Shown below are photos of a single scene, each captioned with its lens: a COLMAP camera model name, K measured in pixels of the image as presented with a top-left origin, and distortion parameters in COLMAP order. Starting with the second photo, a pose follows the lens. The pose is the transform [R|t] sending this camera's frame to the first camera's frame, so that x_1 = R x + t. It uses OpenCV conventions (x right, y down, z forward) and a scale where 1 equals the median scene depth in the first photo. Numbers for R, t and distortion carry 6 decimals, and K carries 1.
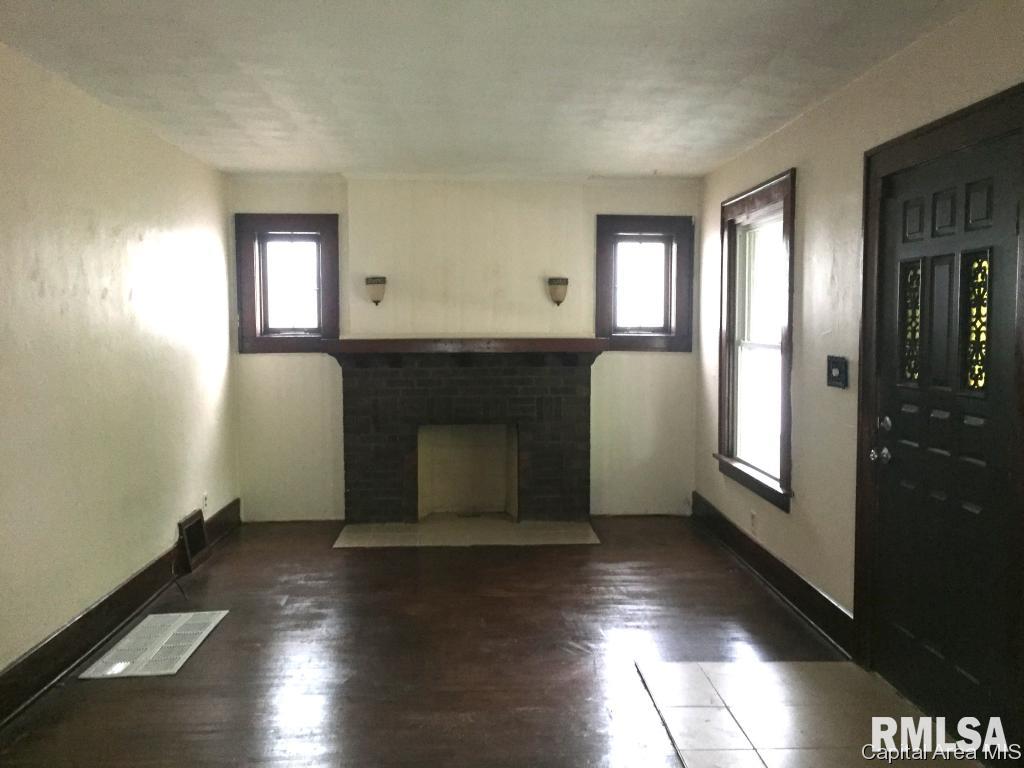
lens RADIAL K [[878.7, 0, 512.0], [0, 878.7, 384.0], [0, 0, 1]] dist [0.084011, -0.100852]
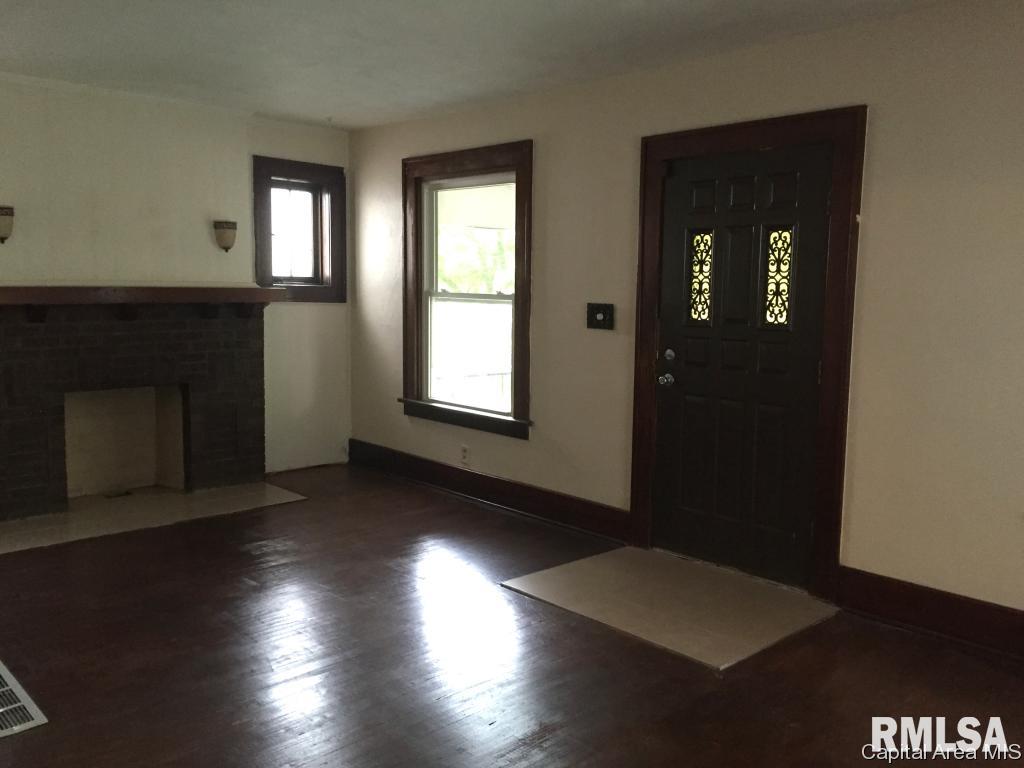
lens RADIAL K [[878.7, 0, 512.0], [0, 878.7, 384.0], [0, 0, 1]] dist [0.084011, -0.100852]
pose [[0.759942, -0.064660, 0.646766, -0.325935], [0.031333, 0.997527, 0.062912, -0.000606], [-0.649235, -0.027545, 0.760089, 0.100850]]
